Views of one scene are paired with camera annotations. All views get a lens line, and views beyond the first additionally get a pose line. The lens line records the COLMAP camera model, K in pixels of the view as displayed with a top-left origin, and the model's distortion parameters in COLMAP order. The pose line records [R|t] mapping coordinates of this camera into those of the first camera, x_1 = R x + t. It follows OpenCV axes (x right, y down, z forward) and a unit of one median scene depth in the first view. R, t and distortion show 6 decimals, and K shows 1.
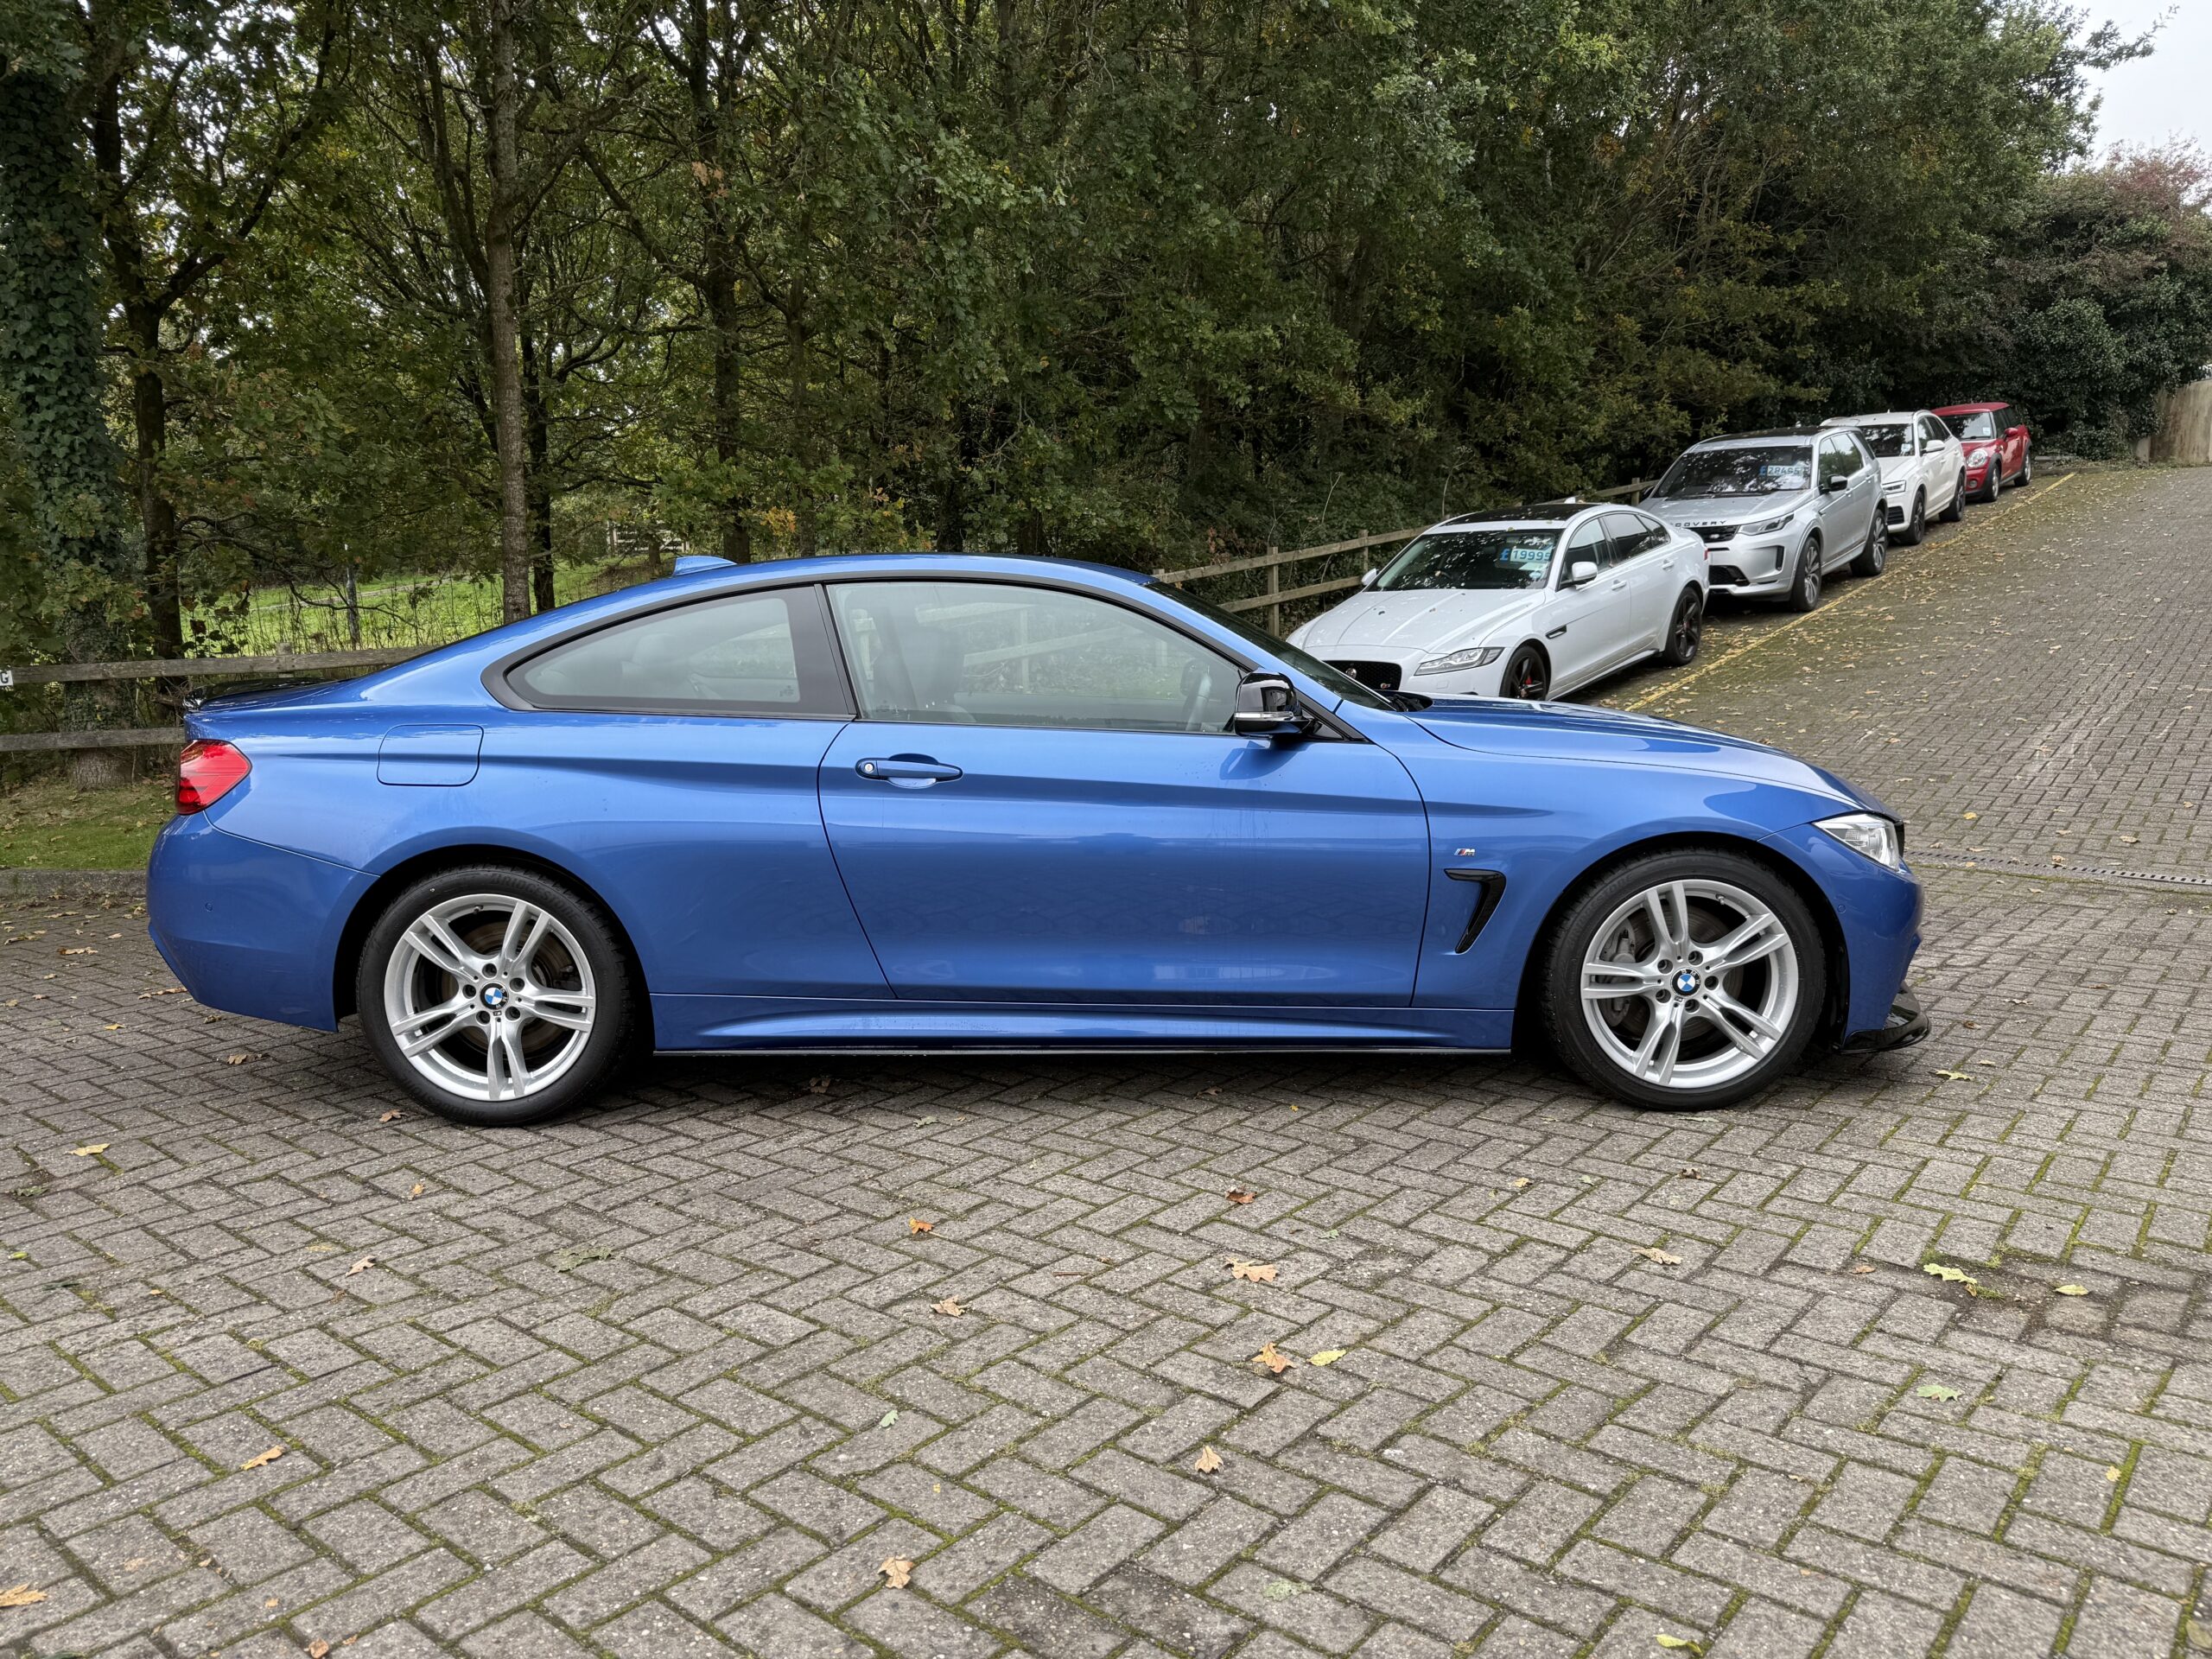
lens RADIAL K [[1555.7, 0, 1106.0], [0, 1555.7, 829.5], [0, 0, 1]] dist [0.011695, 0.001212]
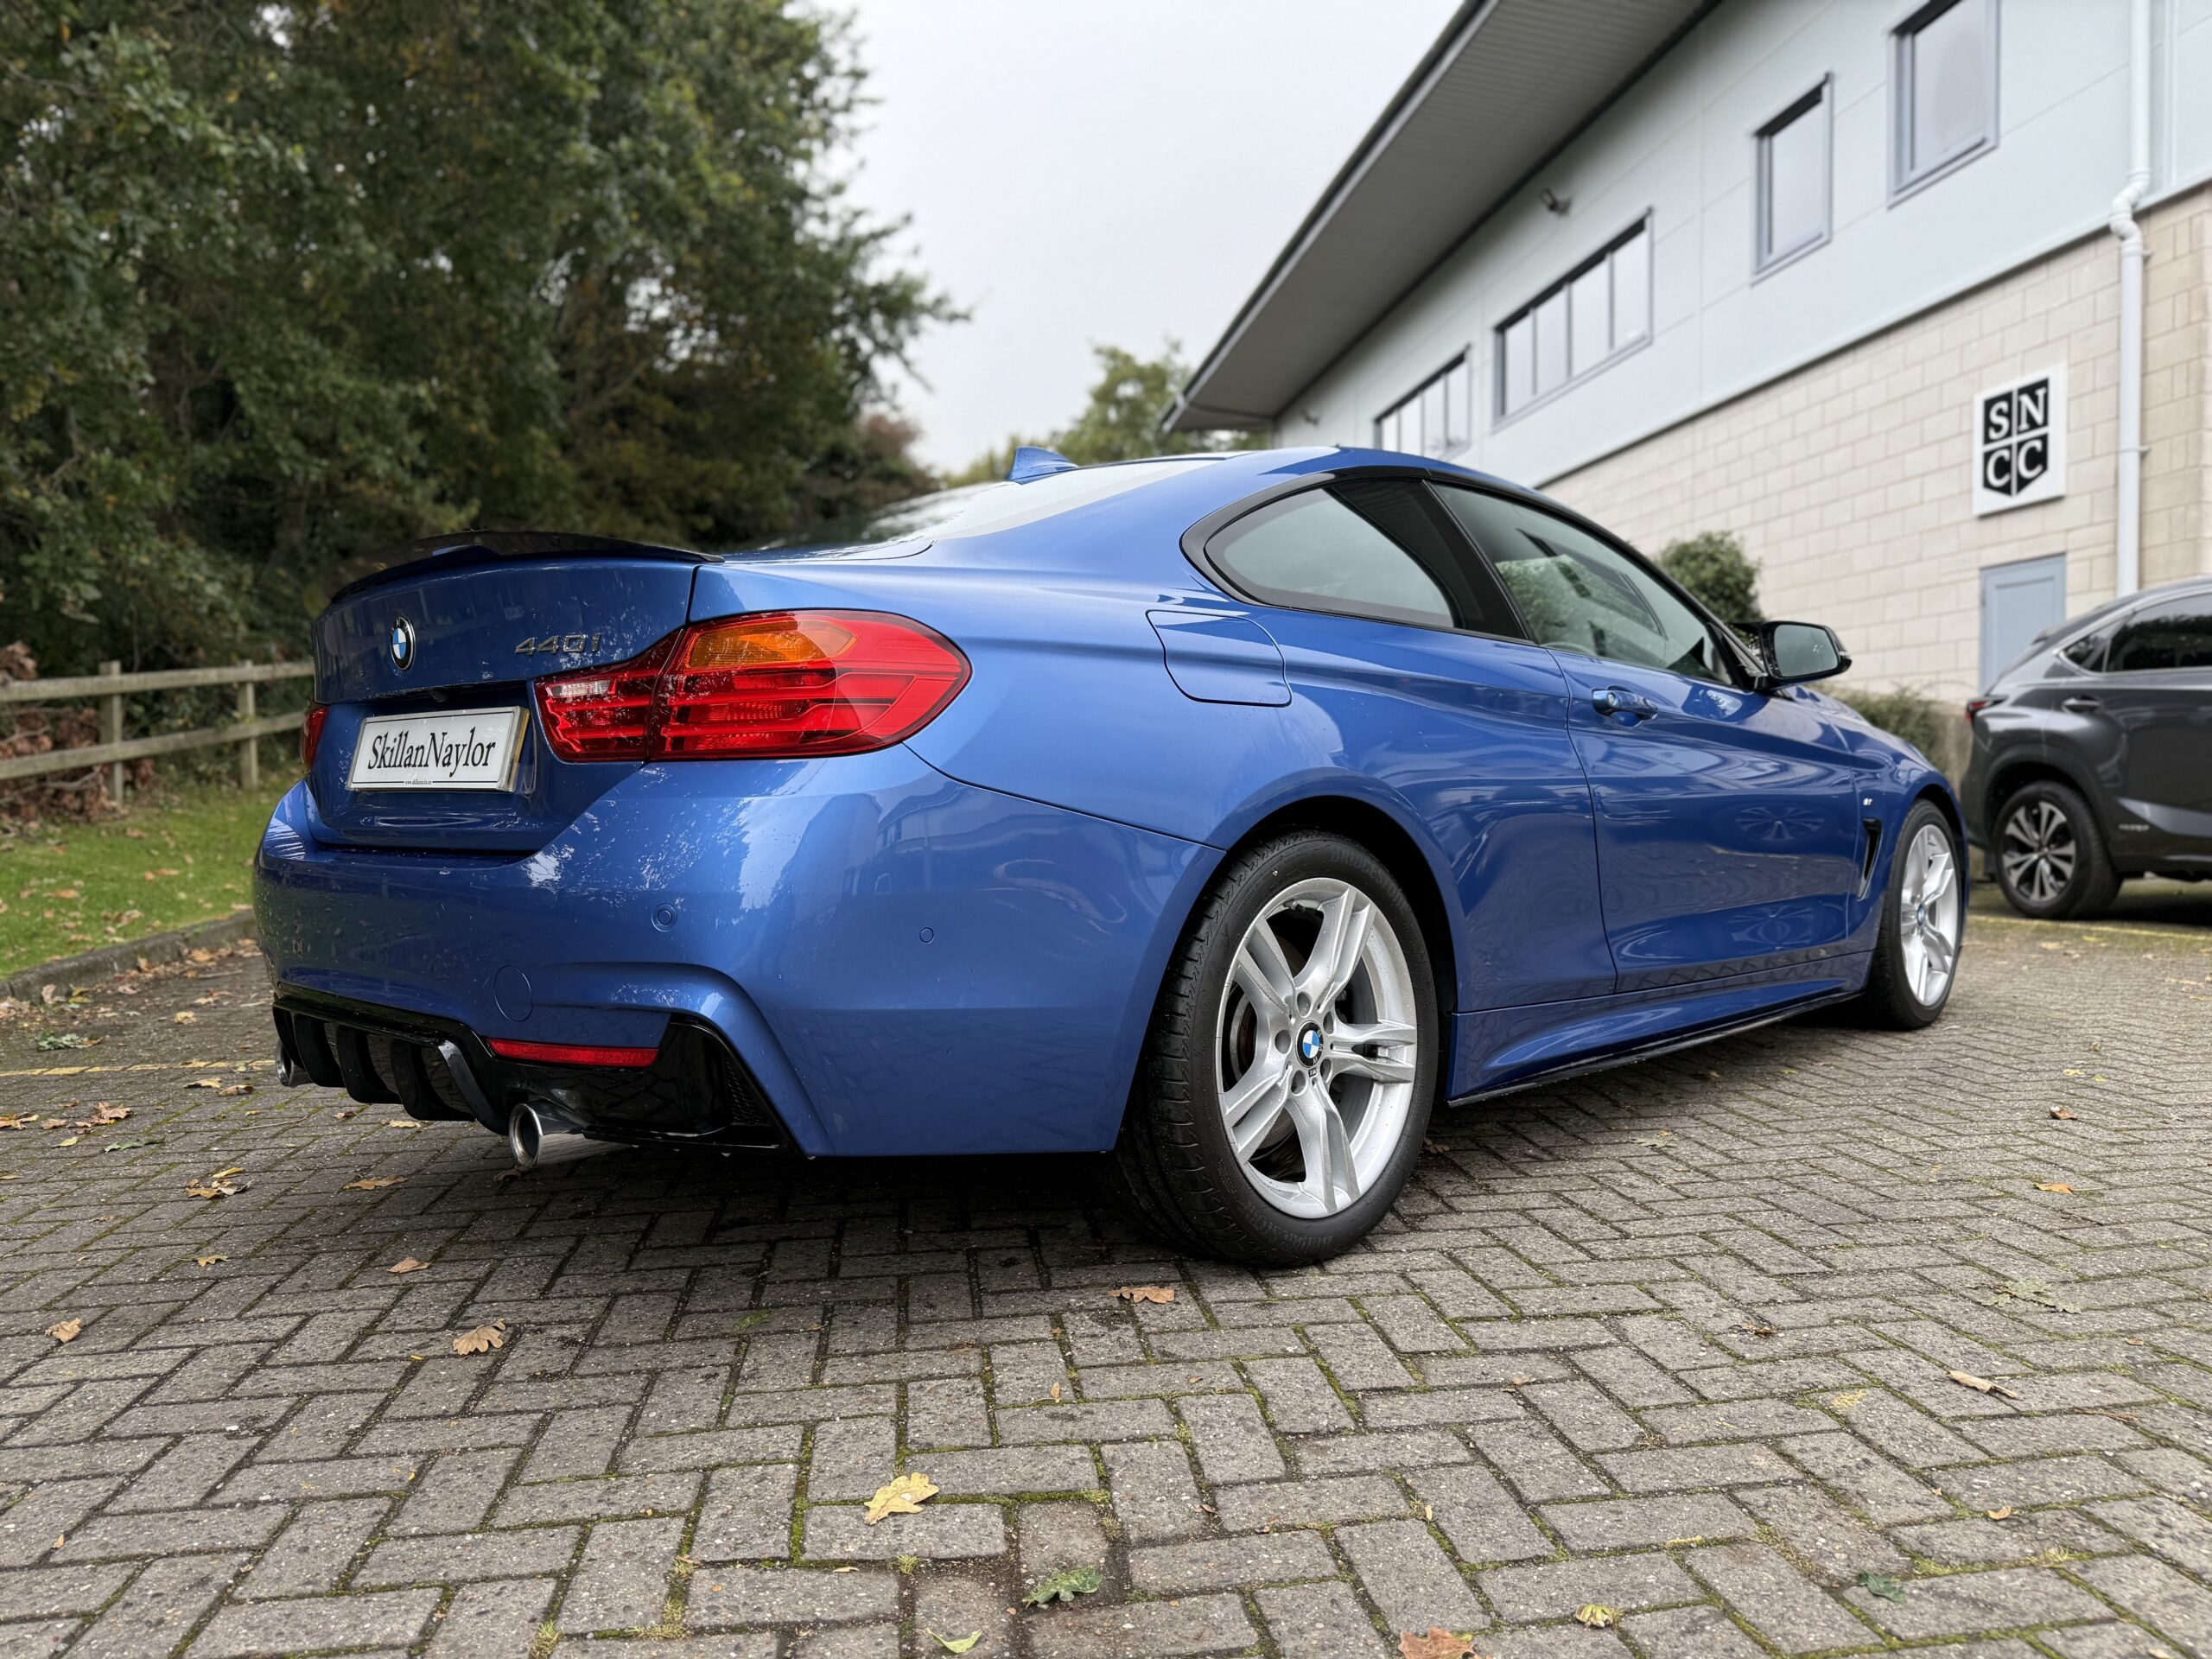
lens RADIAL K [[1552.8, 0, 1081.7], [0, 1552.8, 824.2], [0, 0, 1]] dist [0.016015, -0.032981]
pose [[0.688910, -0.013424, 0.724722, -0.908252], [0.100819, 0.991885, -0.077464, 0.059948], [-0.717801, 0.126431, 0.684673, 0.641413]]
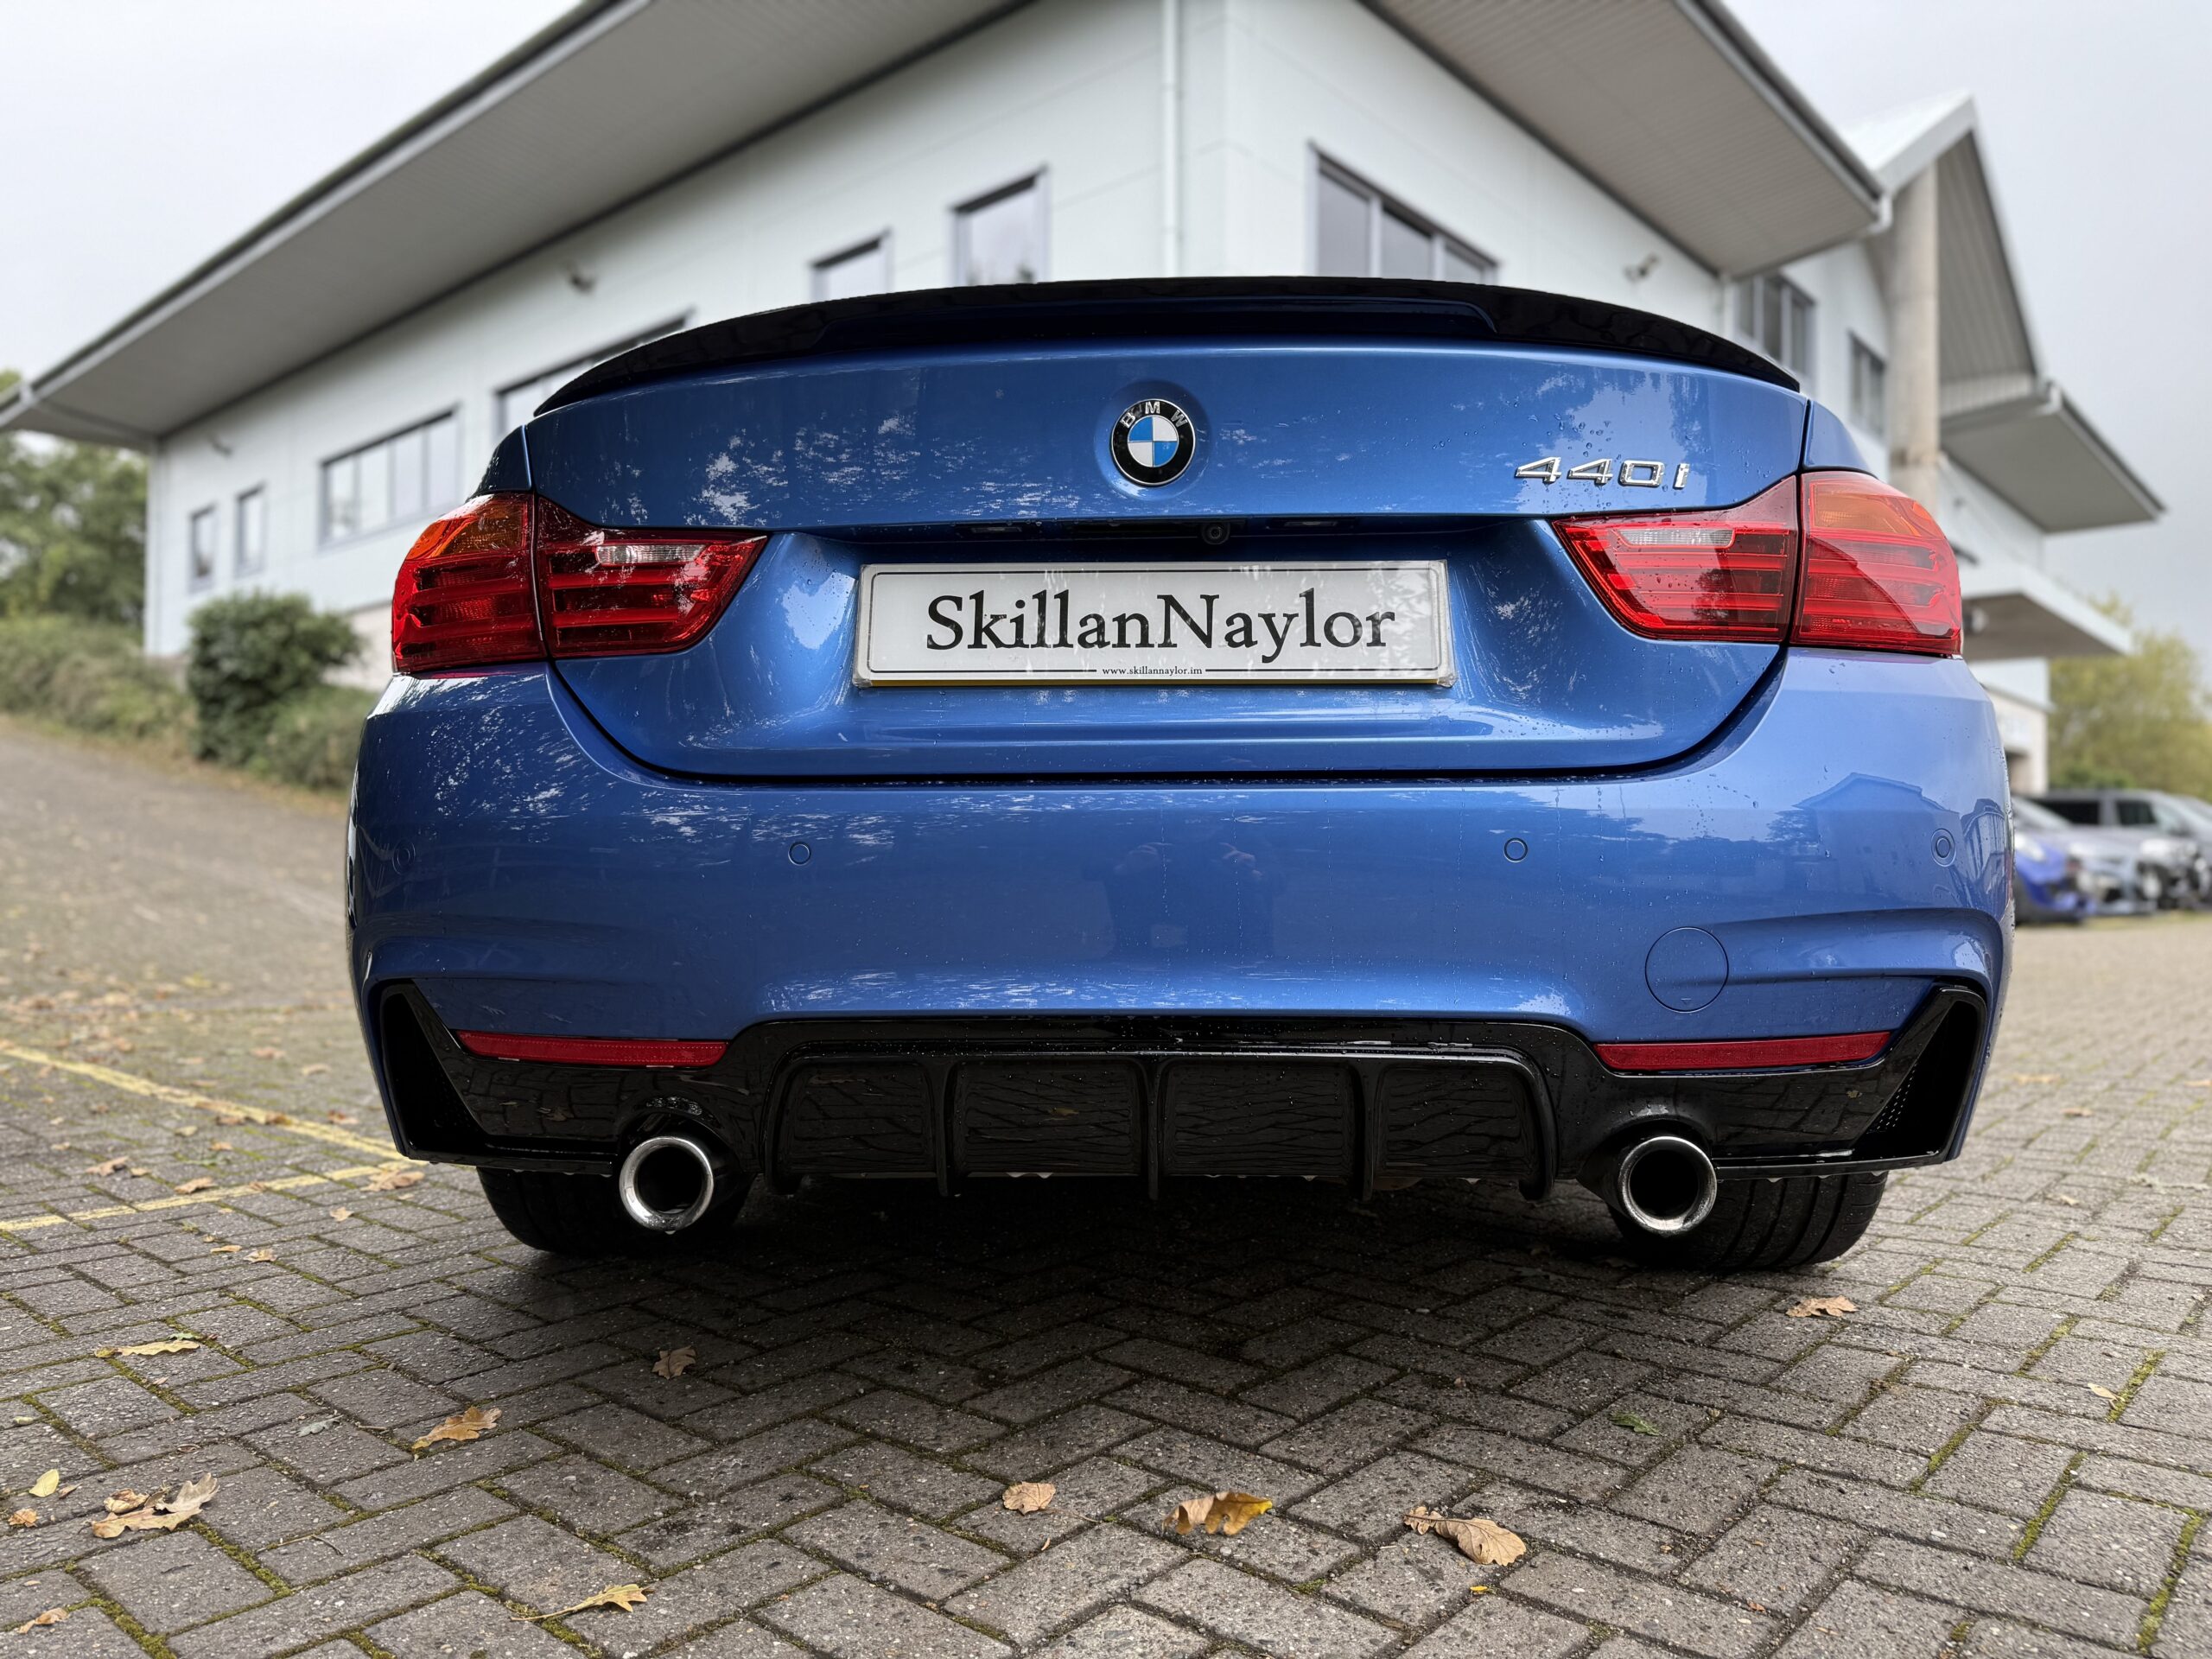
lens RADIAL K [[1573.1, 0, 1106.0], [0, 1573.1, 829.5], [0, 0, 1]] dist [-0.018451, 0.009692]
pose [[0.032071, 0.045959, 0.998428, -1.019577], [0.131404, 0.990078, -0.049795, 0.025340], [-0.990810, 0.132794, 0.025714, 1.244851]]
